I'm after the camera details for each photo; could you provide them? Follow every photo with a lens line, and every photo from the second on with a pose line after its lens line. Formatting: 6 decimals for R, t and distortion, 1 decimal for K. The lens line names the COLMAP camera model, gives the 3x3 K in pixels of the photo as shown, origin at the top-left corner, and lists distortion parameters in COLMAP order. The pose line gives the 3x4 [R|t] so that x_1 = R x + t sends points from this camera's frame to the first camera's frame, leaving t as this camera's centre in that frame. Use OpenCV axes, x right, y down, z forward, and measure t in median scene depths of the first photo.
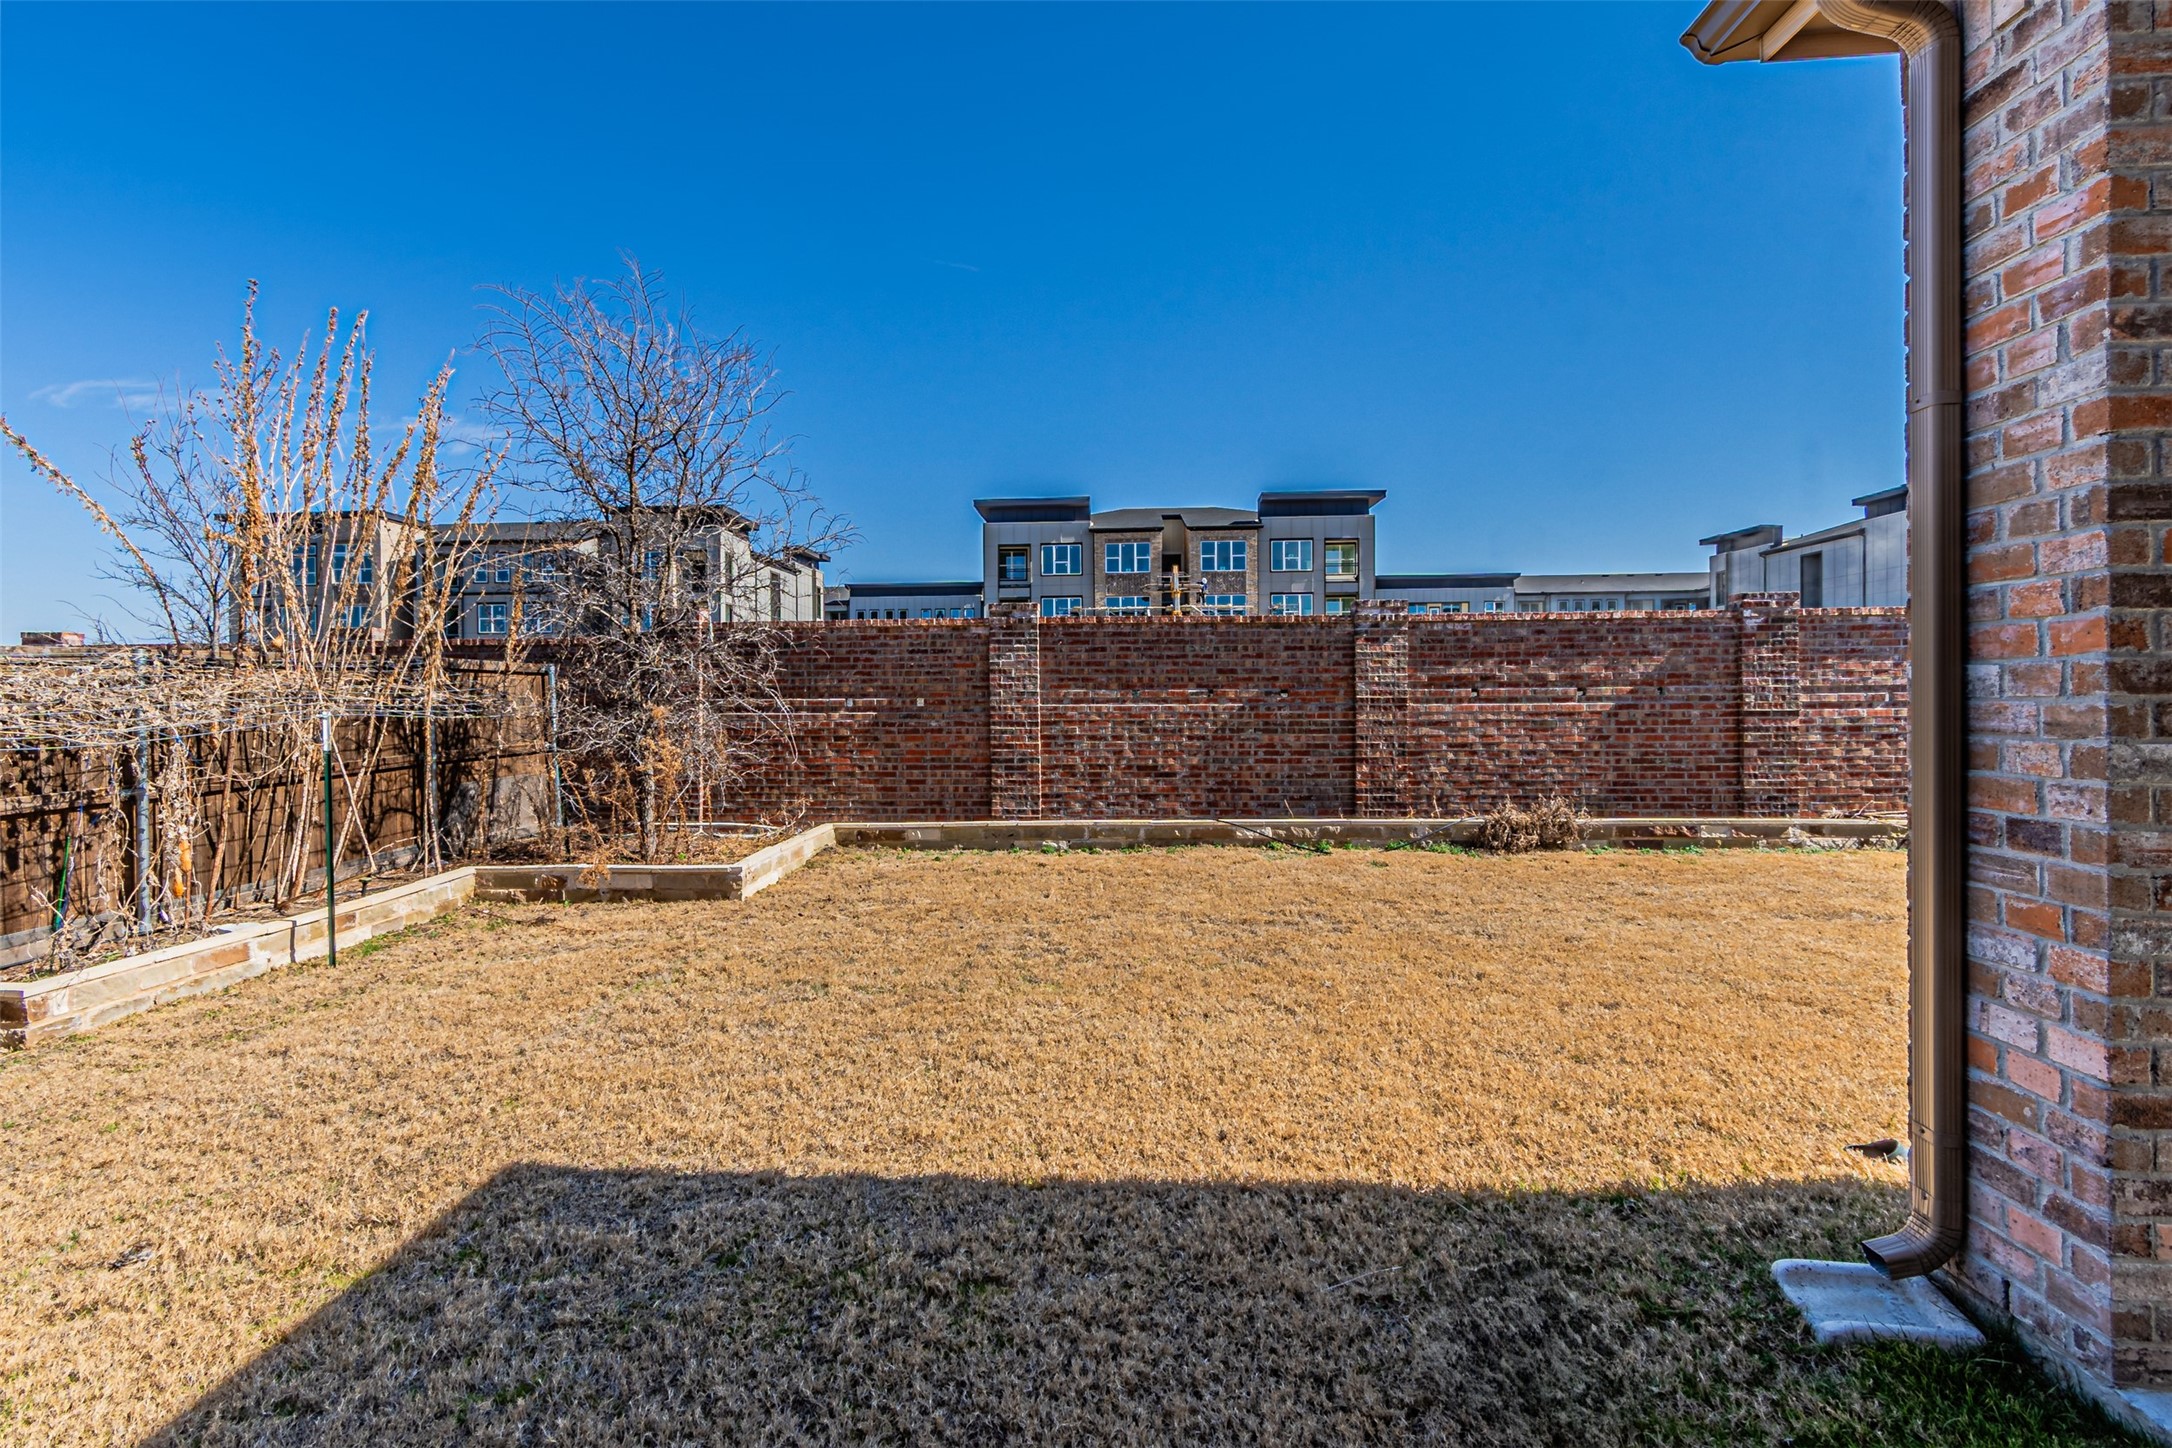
lens RADIAL K [[959.8, 0, 1081.6], [0, 959.8, 717.0], [0, 0, 1]] dist [0.000829, 0.000459]
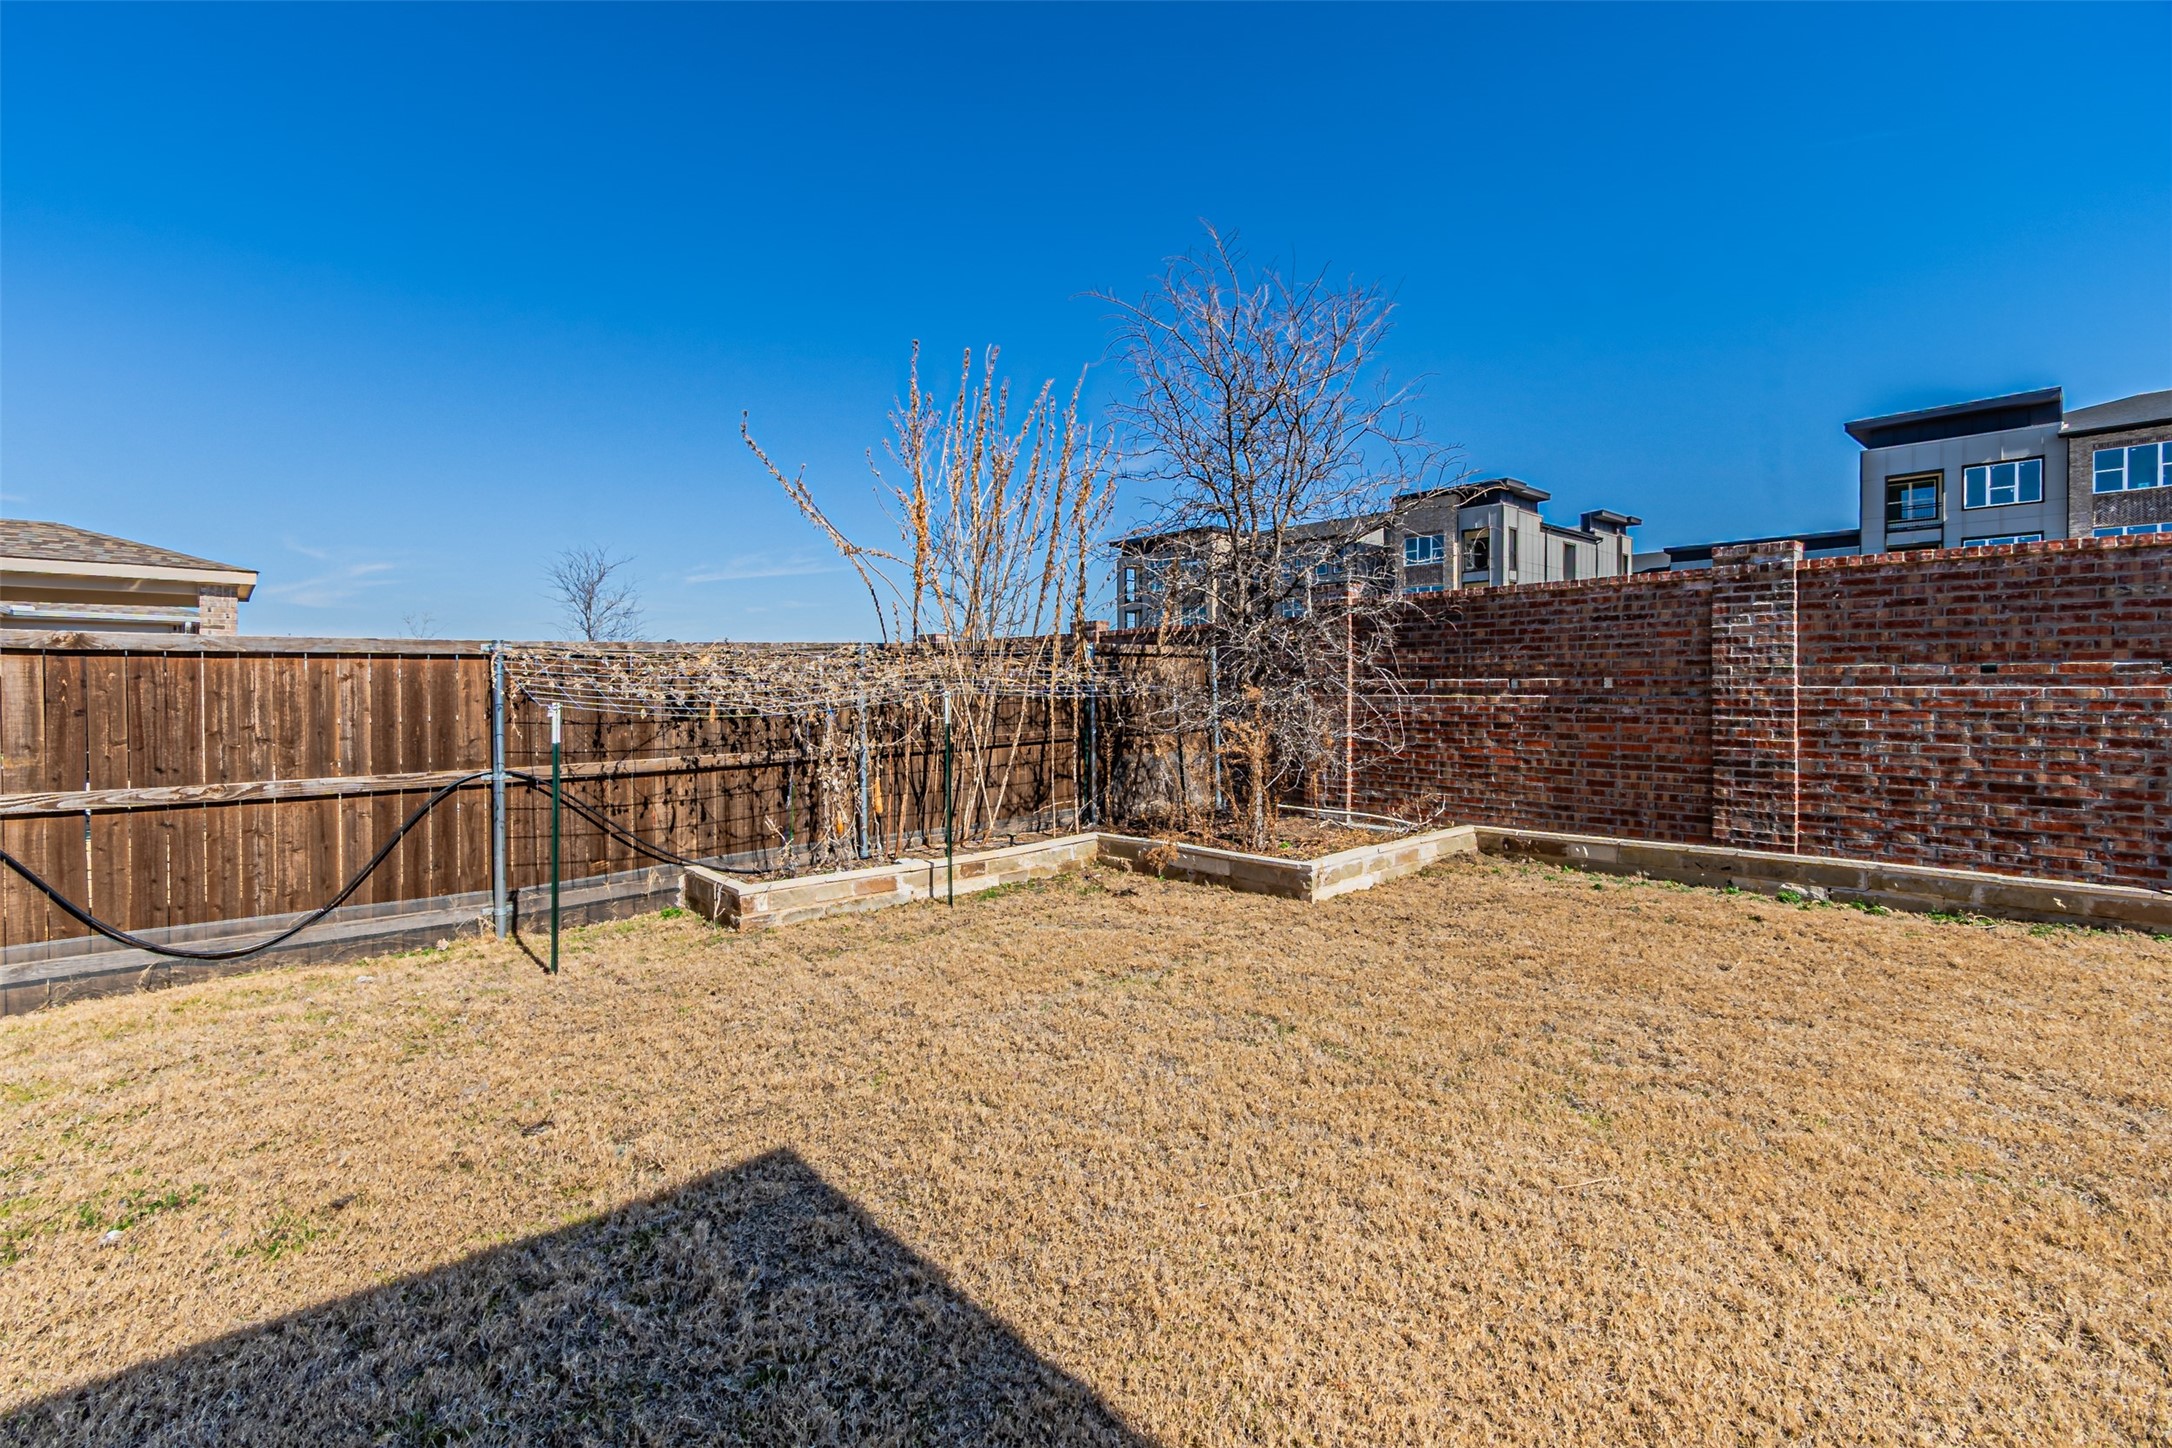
lens RADIAL K [[959.8, 0, 1082.3], [0, 959.8, 702.6], [0, 0, 1]] dist [0.000829, 0.000459]
pose [[0.705318, 0.014033, -0.708753, 0.093052], [-0.010725, 0.999901, 0.009124, -0.001894], [0.708810, 0.001166, 0.705398, 0.152026]]
